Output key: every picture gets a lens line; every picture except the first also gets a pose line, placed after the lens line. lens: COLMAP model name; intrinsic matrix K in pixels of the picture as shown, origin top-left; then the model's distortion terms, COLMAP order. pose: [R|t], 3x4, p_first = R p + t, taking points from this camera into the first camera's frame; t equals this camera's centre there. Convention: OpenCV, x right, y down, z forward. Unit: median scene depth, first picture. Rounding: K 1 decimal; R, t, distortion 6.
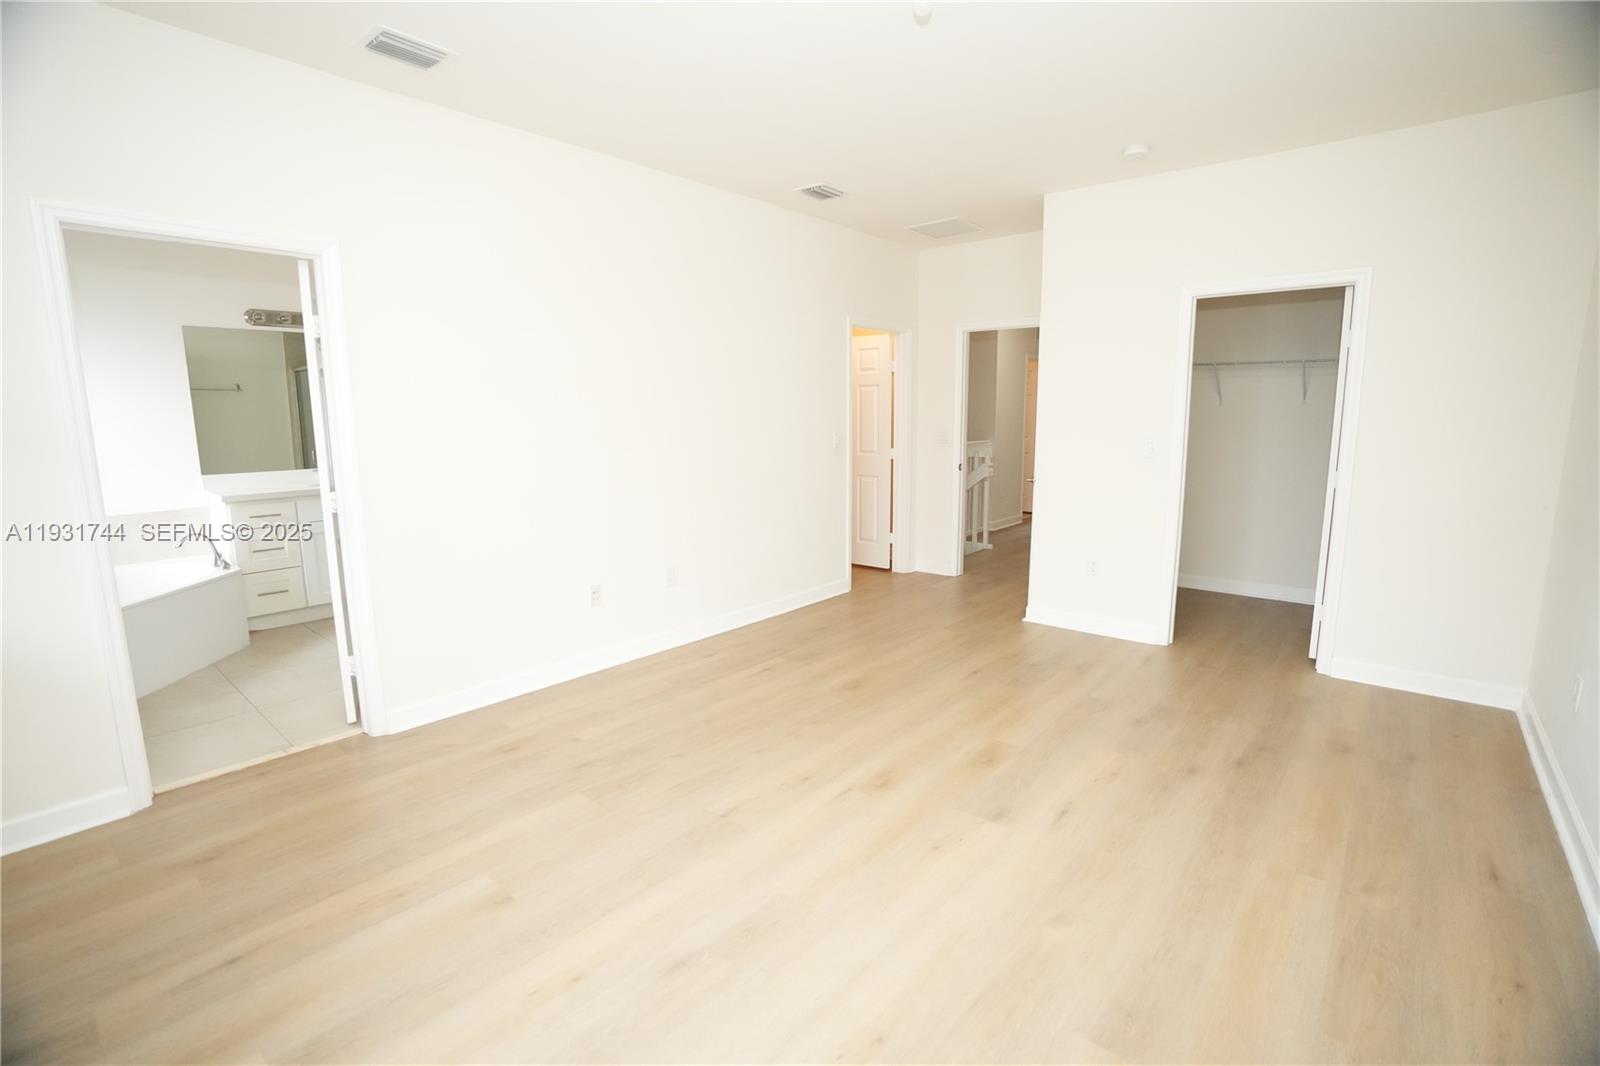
lens RADIAL K [[739.0, 0, 787.6], [0, 739.0, 531.9], [0, 0, 1]] dist [-0.060998, 0.024528]
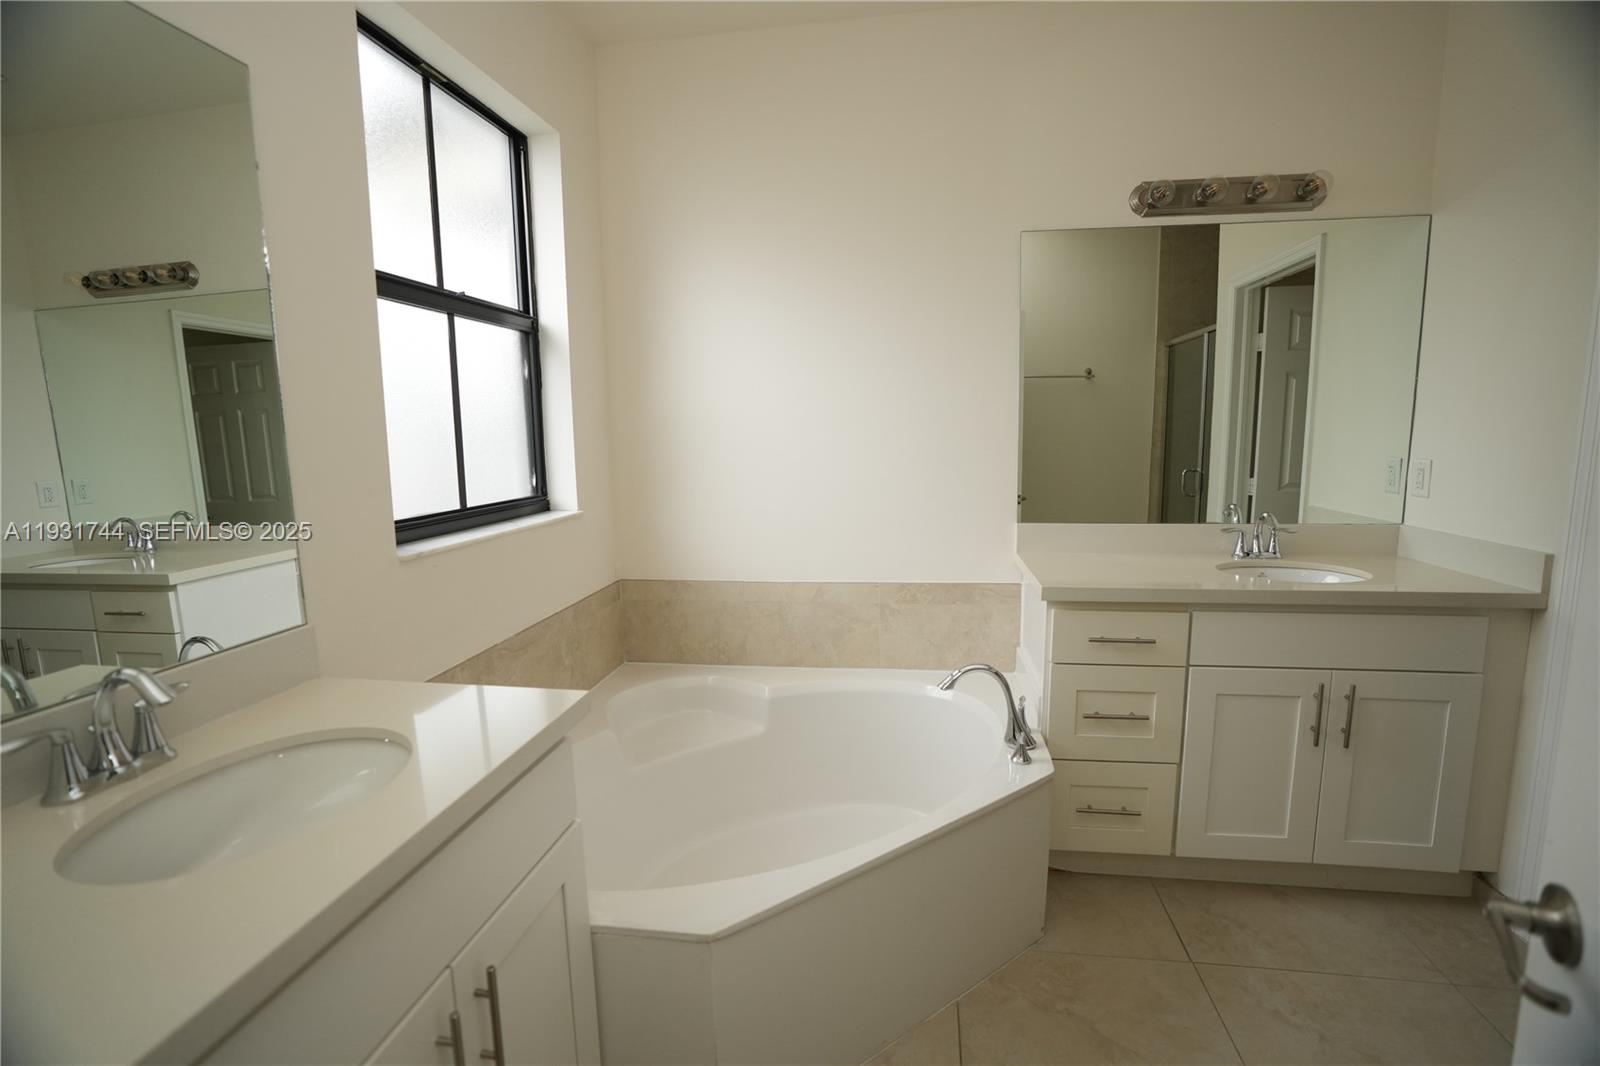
lens RADIAL K [[739.0, 0, 787.6], [0, 739.0, 531.9], [0, 0, 1]] dist [-0.060998, 0.024528]
pose [[0.530986, 0.111021, -0.840076, -0.451516], [-0.117273, 0.991468, 0.056904, -0.084127], [0.839227, 0.068303, 0.539475, 0.567173]]
